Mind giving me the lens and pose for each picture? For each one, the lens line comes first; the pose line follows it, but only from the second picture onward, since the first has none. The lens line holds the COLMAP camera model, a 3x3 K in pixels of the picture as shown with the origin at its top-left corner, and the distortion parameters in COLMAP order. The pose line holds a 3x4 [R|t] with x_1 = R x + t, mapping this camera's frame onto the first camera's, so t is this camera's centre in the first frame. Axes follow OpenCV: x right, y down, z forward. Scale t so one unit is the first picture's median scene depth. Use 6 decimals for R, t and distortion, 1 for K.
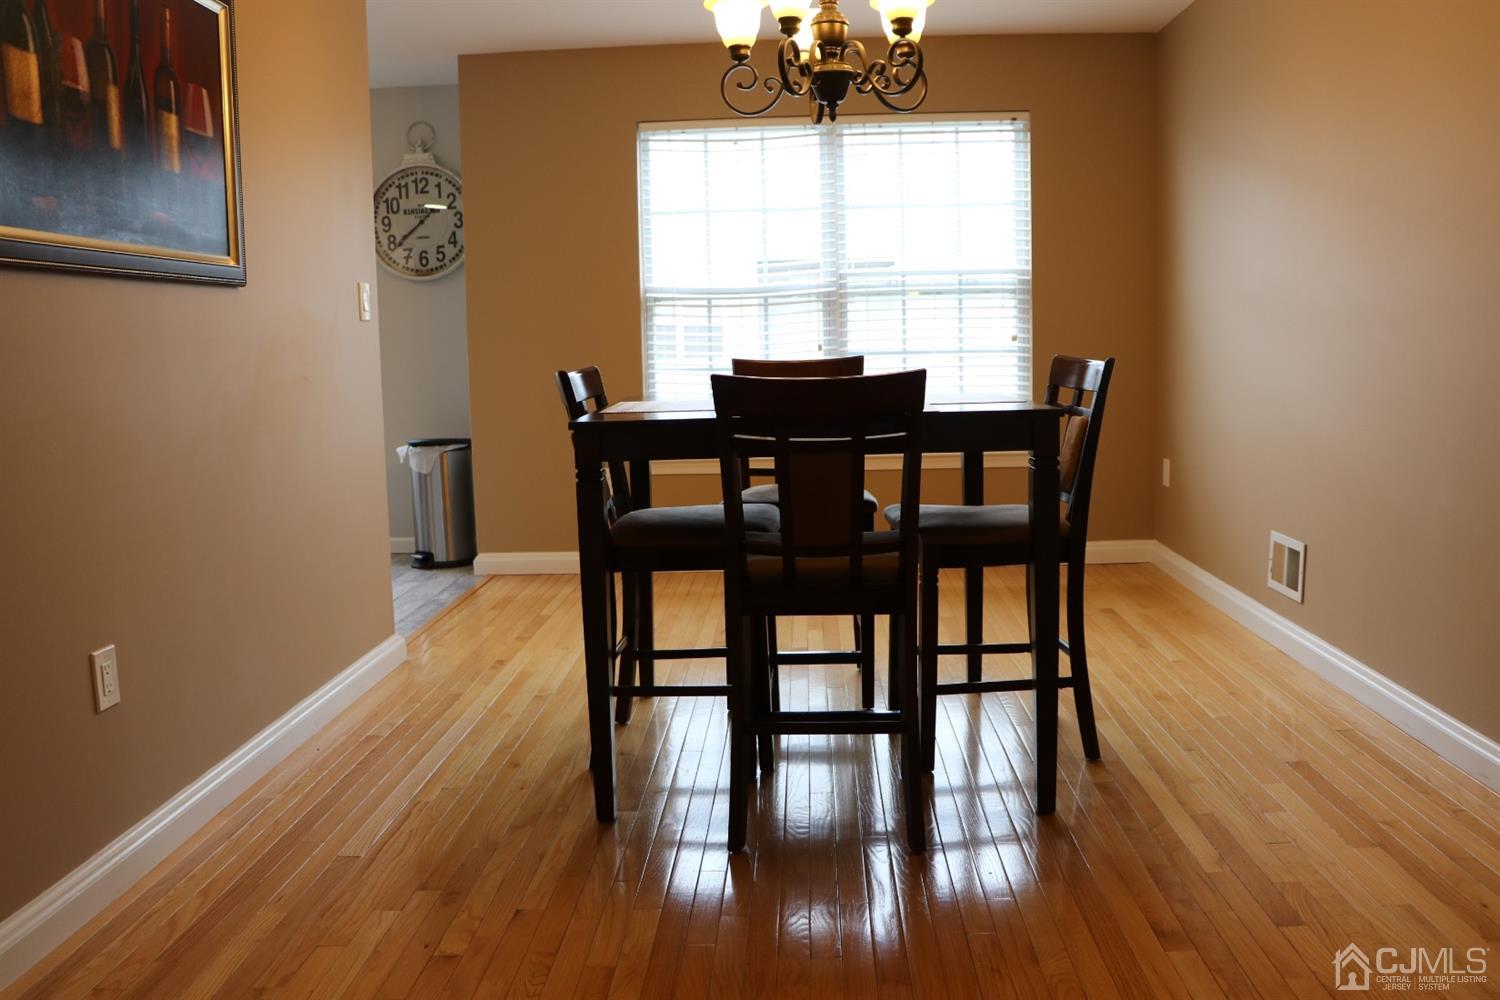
lens RADIAL K [[1230.4, 0, 751.3], [0, 1230.4, 500.4], [0, 0, 1]] dist [-0.170762, 0.131337]
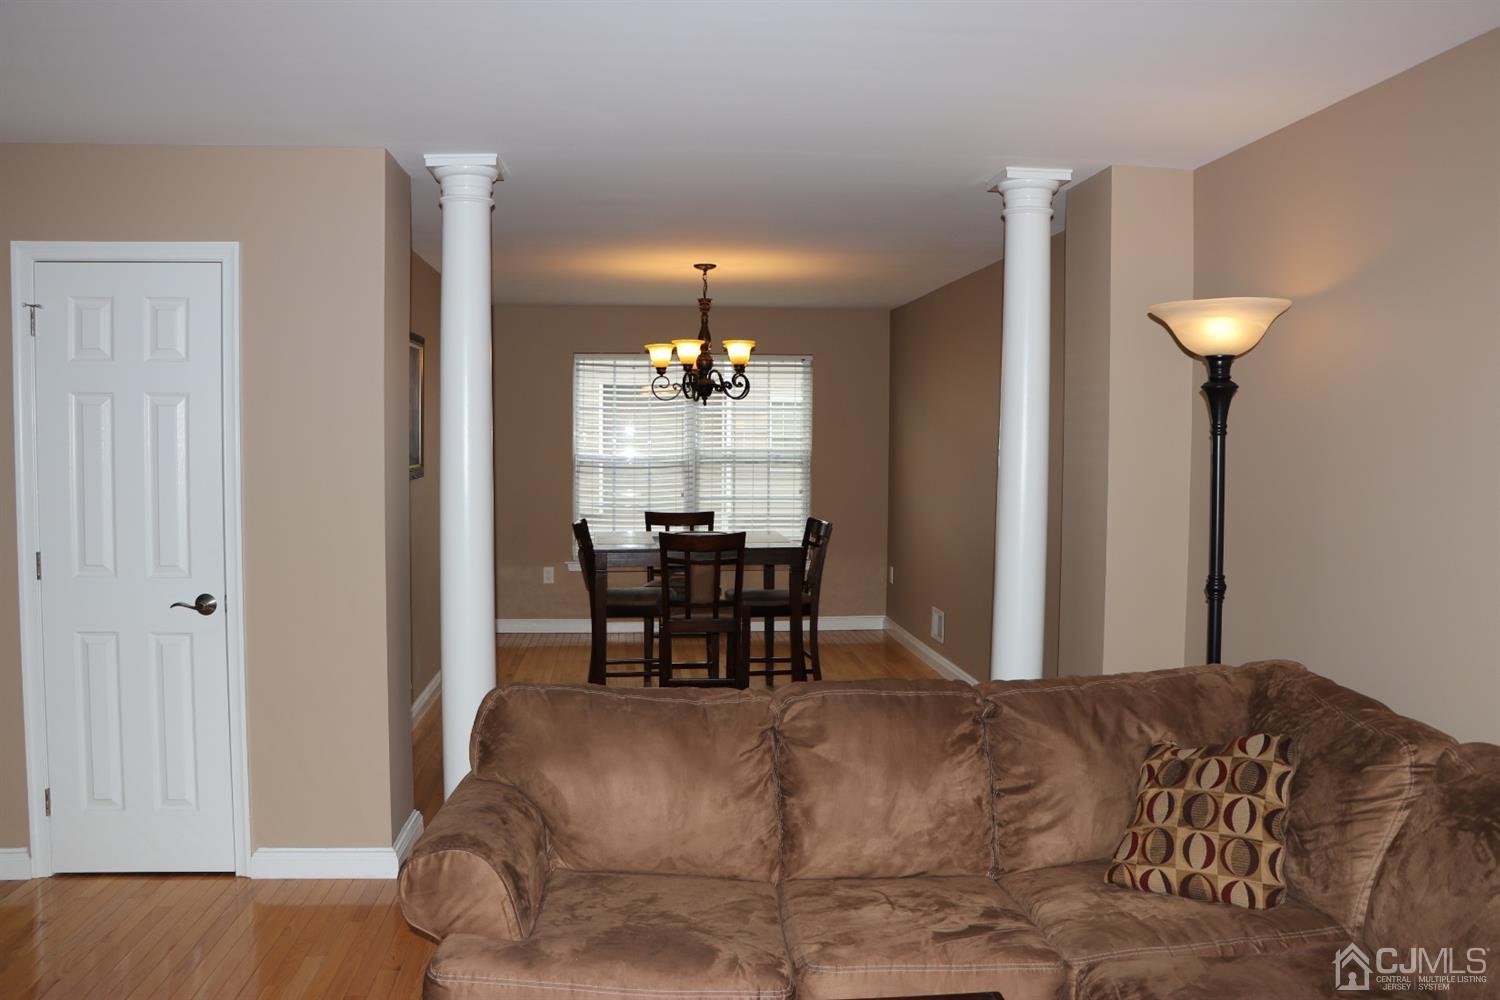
lens RADIAL K [[1230.4, 0, 748.9], [0, 1230.4, 498.8], [0, 0, 1]] dist [-0.170762, 0.131337]
pose [[0.989756, 0.023406, 0.140836, -0.145101], [-0.011936, 0.996582, -0.081738, 0.021747], [-0.142268, 0.079219, 0.986653, -1.046125]]
